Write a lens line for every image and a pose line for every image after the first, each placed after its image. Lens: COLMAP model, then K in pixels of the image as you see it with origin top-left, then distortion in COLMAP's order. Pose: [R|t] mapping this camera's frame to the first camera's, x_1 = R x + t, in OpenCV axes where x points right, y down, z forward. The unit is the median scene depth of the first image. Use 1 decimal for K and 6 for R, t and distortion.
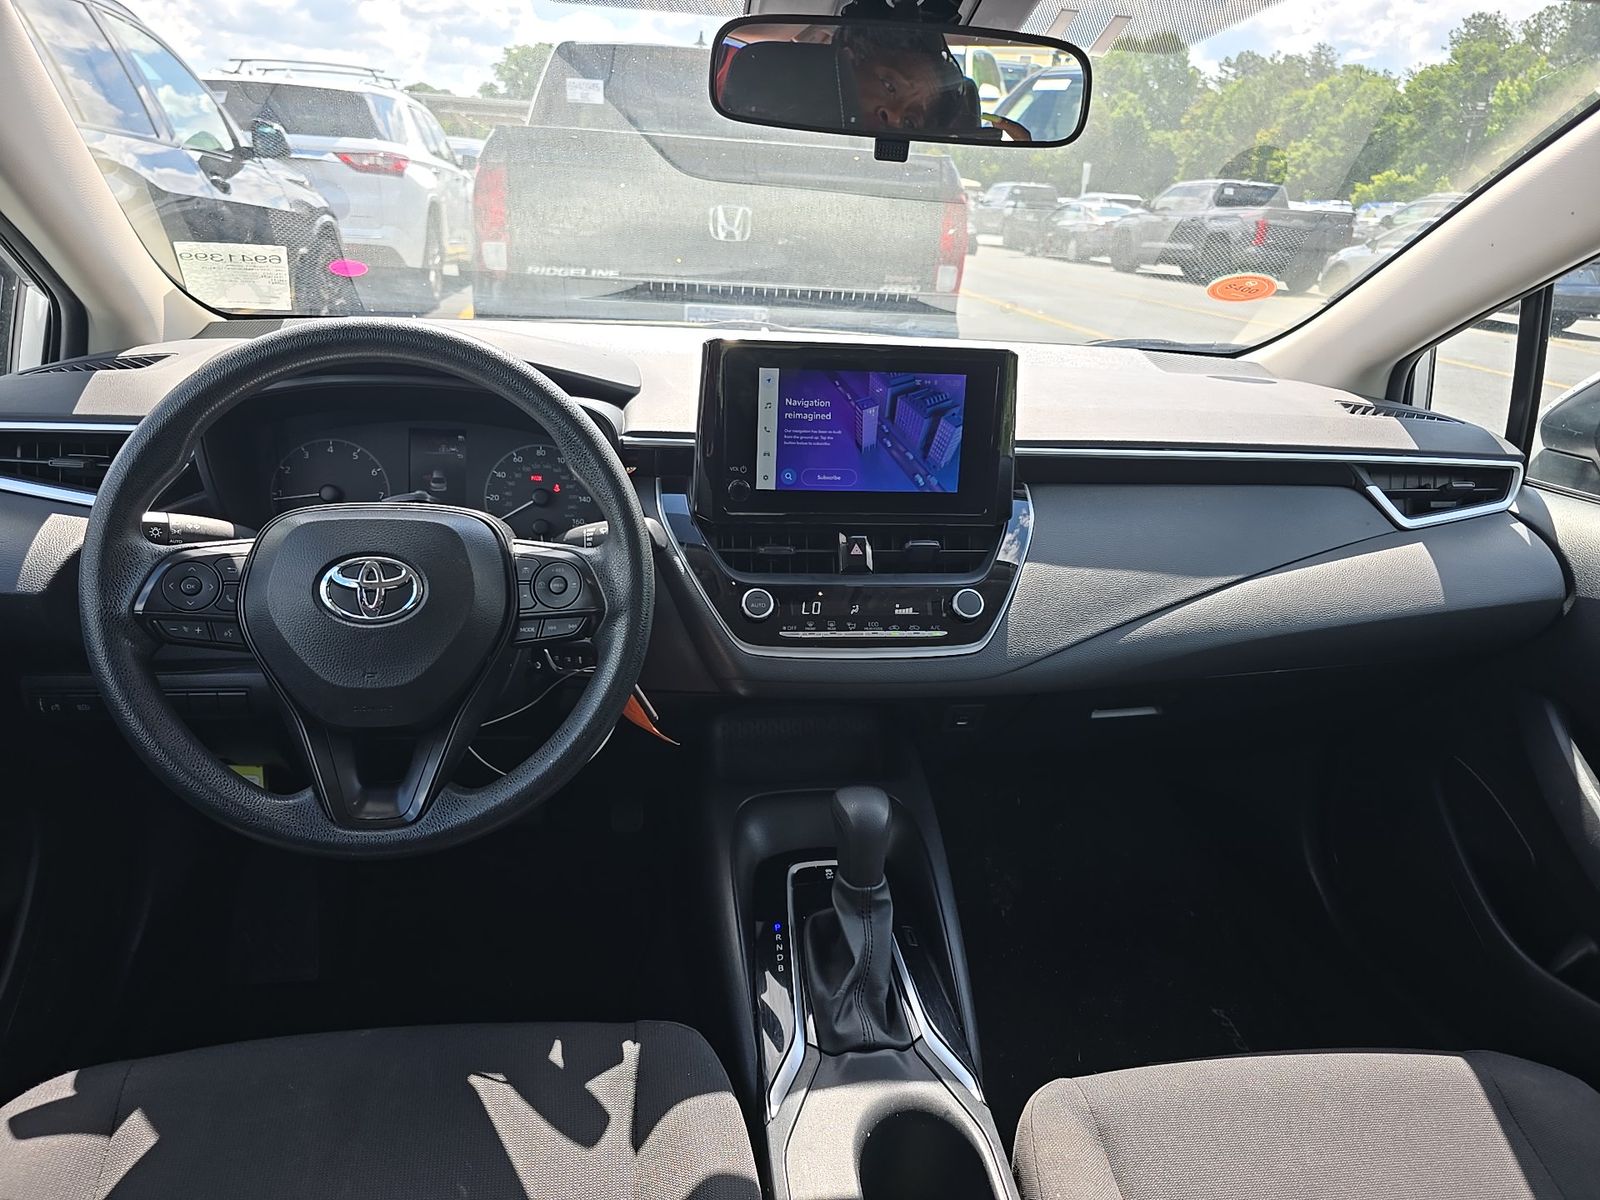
lens RADIAL K [[1067.4, 0, 800.8], [0, 1067.4, 656.7], [0, 0, 1]] dist [0.030279, -0.043607]
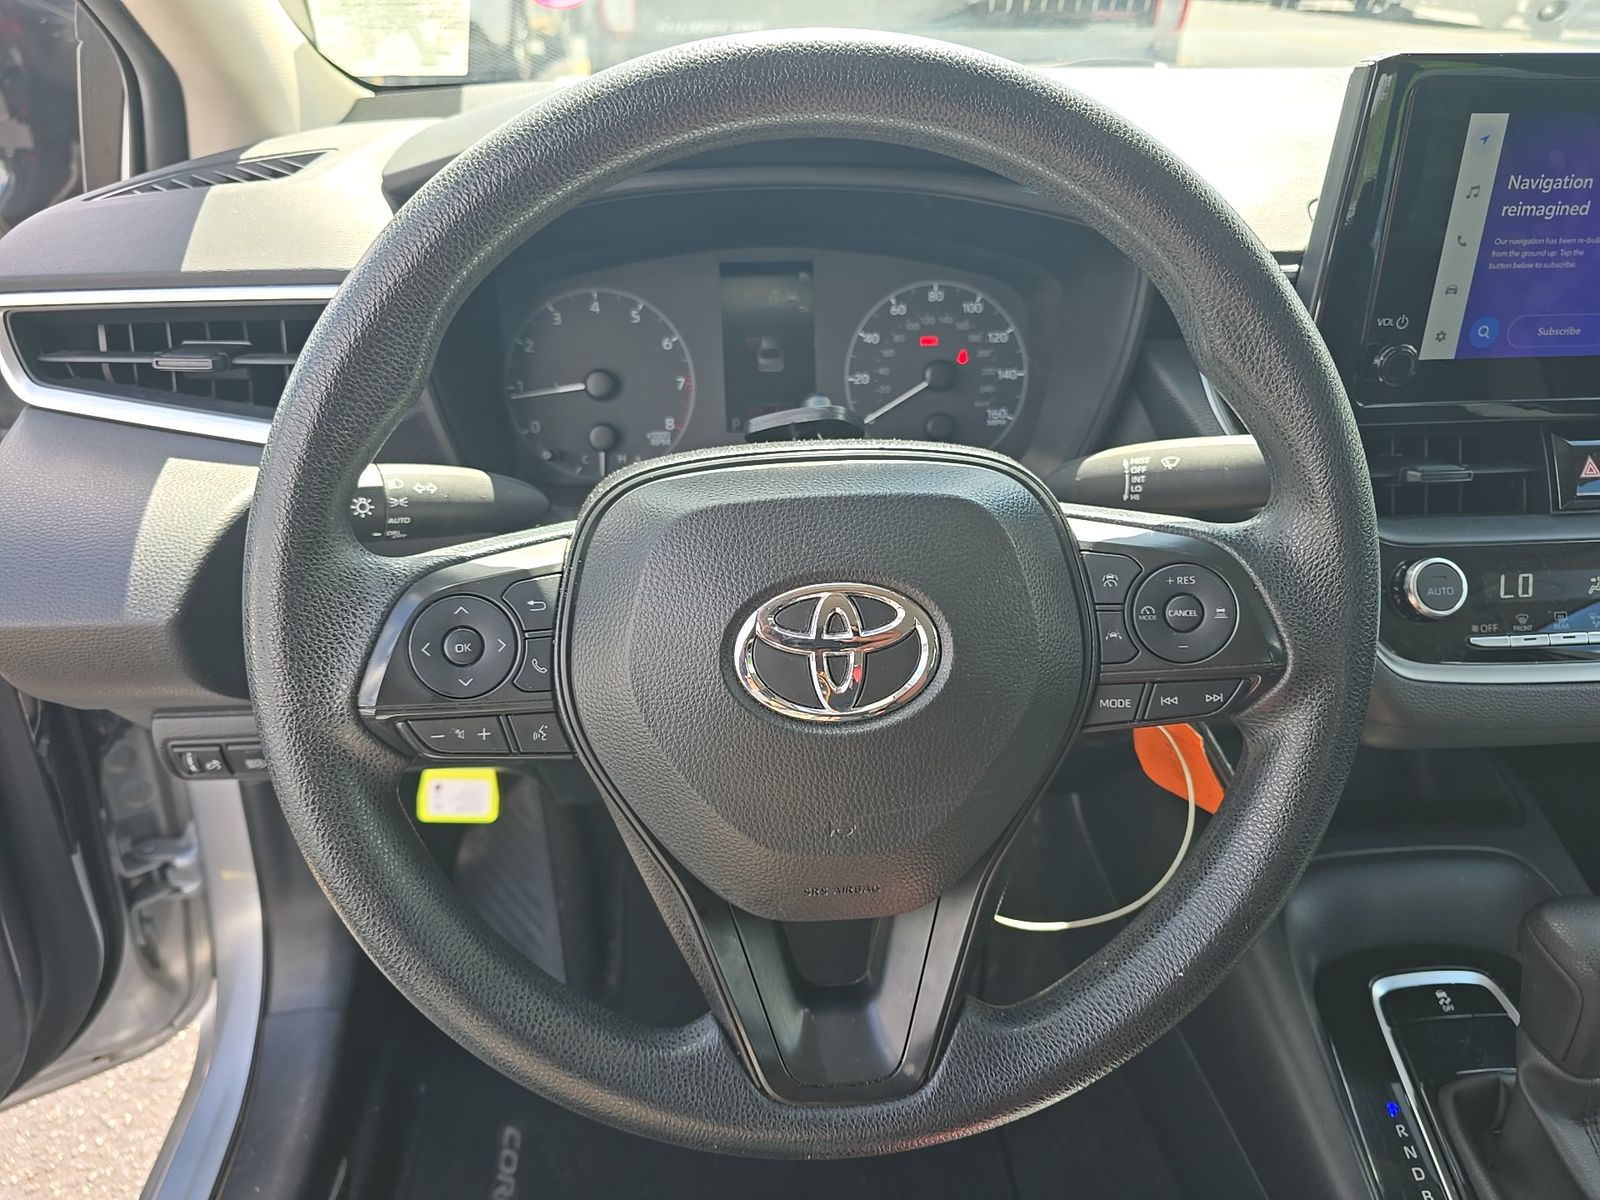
lens RADIAL K [[1067.4, 0, 800.8], [0, 1067.4, 656.7], [0, 0, 1]] dist [0.030279, -0.043607]
pose [[0.995615, -0.010202, -0.092983, -0.301415], [0.026831, 0.983412, 0.179388, -0.117790], [0.089610, -0.181096, 0.979374, 0.435810]]
